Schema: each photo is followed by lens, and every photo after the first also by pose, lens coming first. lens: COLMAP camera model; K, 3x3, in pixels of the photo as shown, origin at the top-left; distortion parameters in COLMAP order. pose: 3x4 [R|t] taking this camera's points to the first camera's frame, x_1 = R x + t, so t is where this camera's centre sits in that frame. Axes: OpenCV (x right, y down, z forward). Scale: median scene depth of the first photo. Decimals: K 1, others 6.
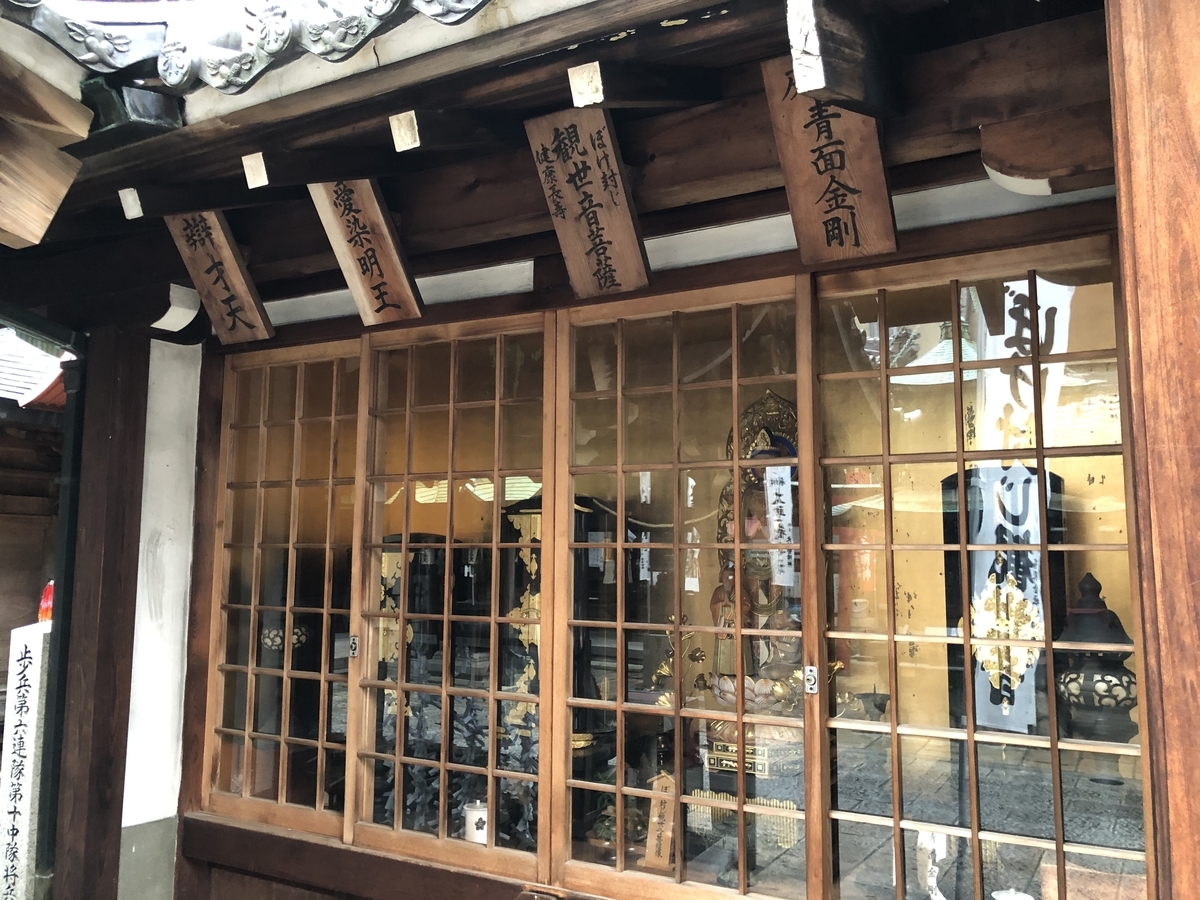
lens RADIAL K [[989.8, 0, 593.4], [0, 989.8, 444.7], [0, 0, 1]] dist [0.003523, -0.001624]
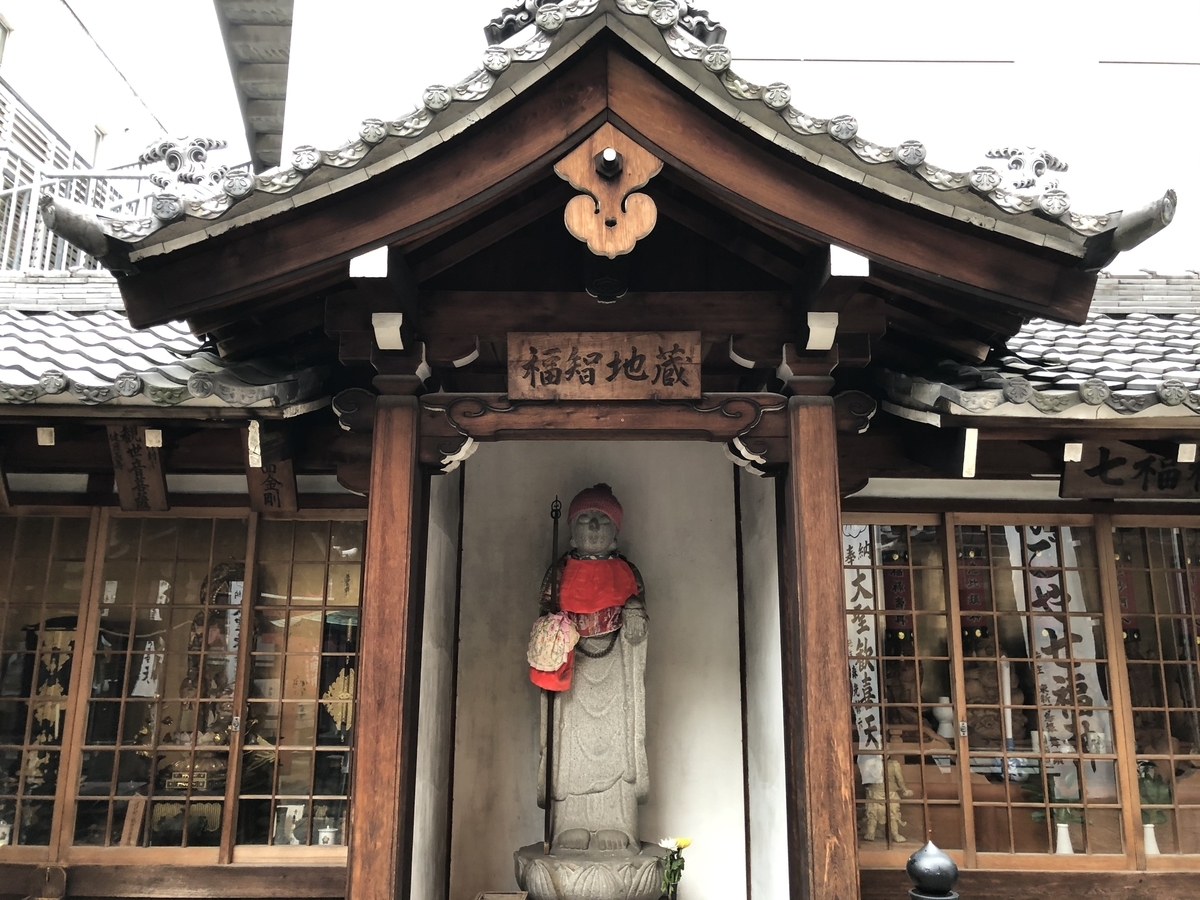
lens RADIAL K [[993.9, 0, 594.4], [0, 993.9, 431.4], [0, 0, 1]] dist [0.011803, 0.014834]
pose [[0.868956, 0.114530, 0.481455, -0.152021], [-0.057354, 0.989603, -0.131894, -0.096835], [-0.491555, 0.086997, 0.866490, -0.948610]]
